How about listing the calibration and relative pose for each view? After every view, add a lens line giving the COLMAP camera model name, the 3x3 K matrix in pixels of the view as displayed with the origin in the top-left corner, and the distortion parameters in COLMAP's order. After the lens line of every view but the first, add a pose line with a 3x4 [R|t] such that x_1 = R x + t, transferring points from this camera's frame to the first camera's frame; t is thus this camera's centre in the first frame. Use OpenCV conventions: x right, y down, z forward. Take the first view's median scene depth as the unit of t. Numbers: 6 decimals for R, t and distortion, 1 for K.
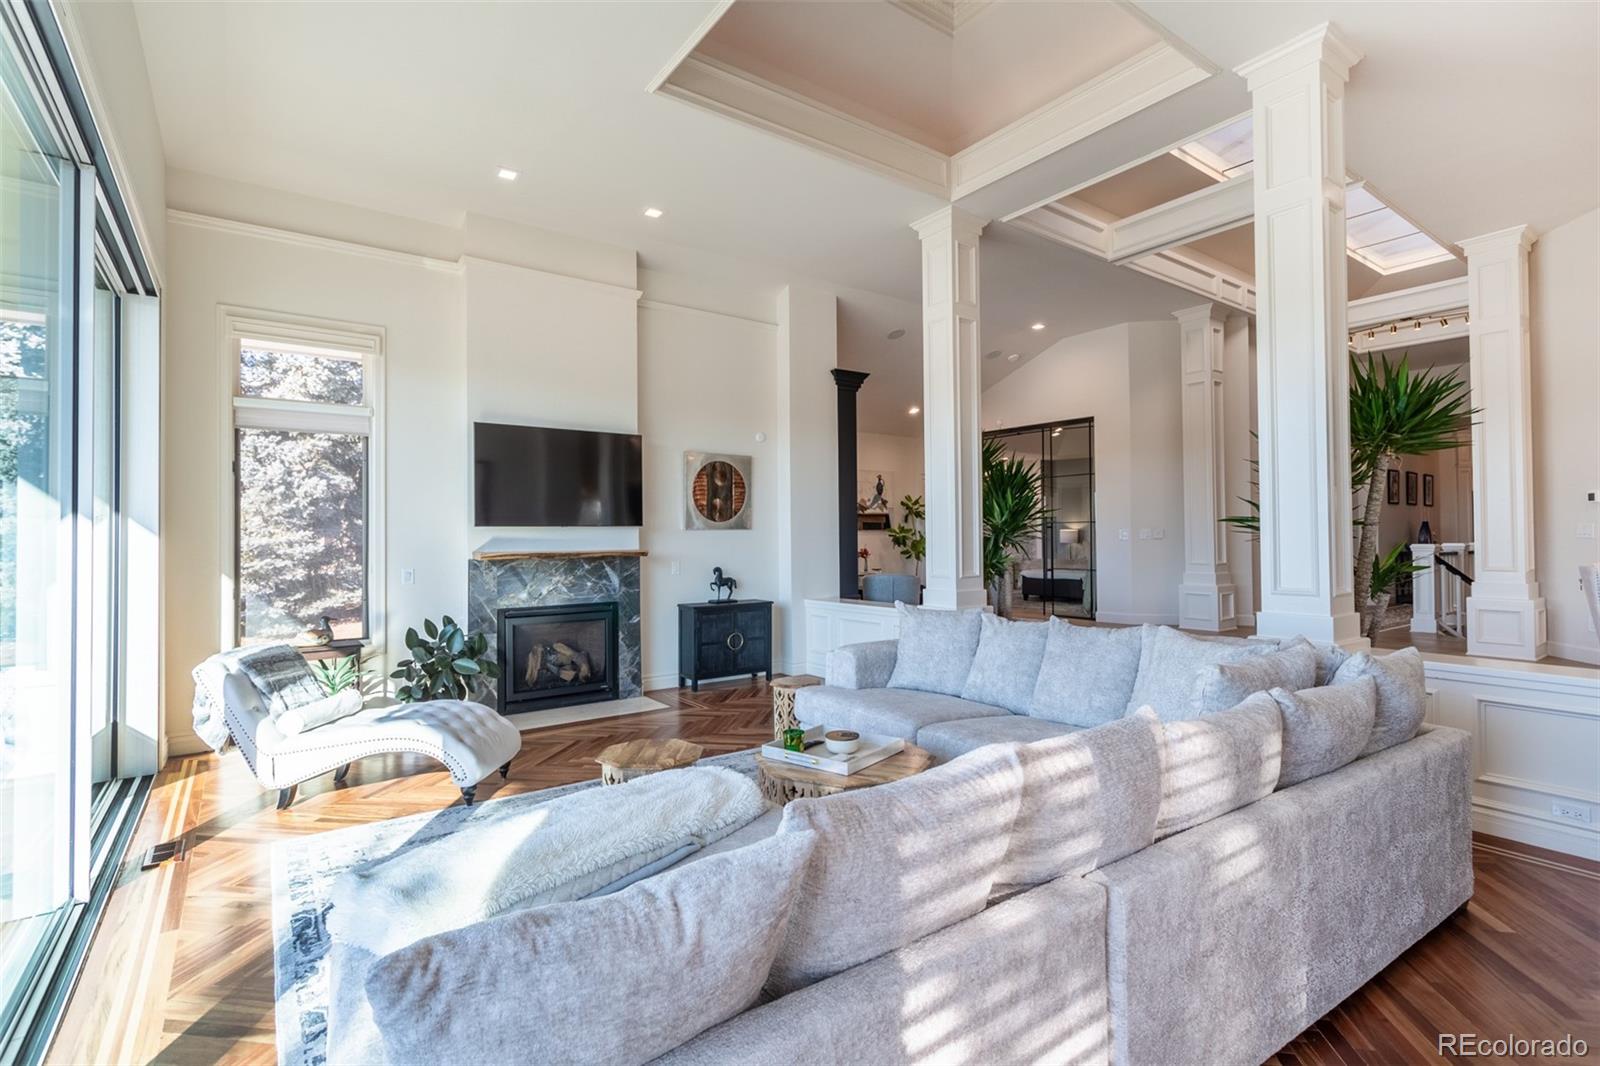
lens RADIAL K [[770.1, 0, 795.0], [0, 770.1, 531.1], [0, 0, 1]] dist [0.008406, -0.002302]
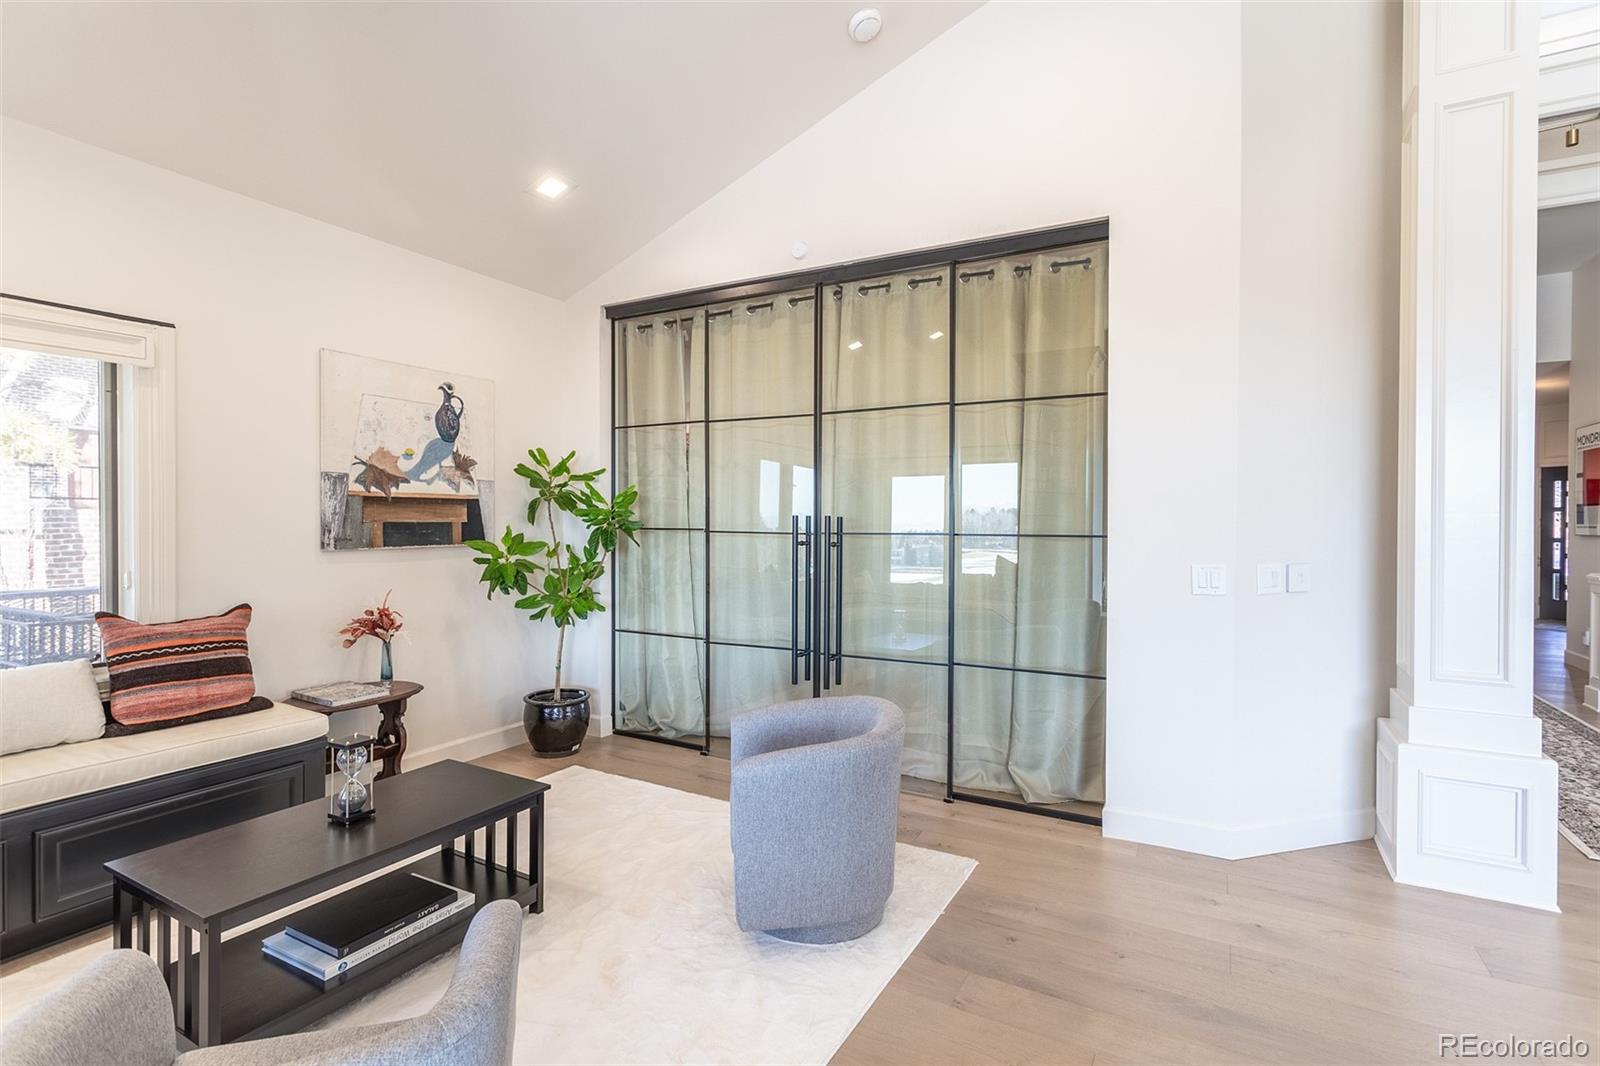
lens RADIAL K [[770.1, 0, 801.6], [0, 770.1, 531.2], [0, 0, 1]] dist [0.008406, -0.002302]
pose [[0.914059, 0.003925, 0.405562, 0.114644], [-0.012131, 0.999770, 0.017667, -0.015141], [-0.405400, -0.021069, 0.913897, 0.620860]]
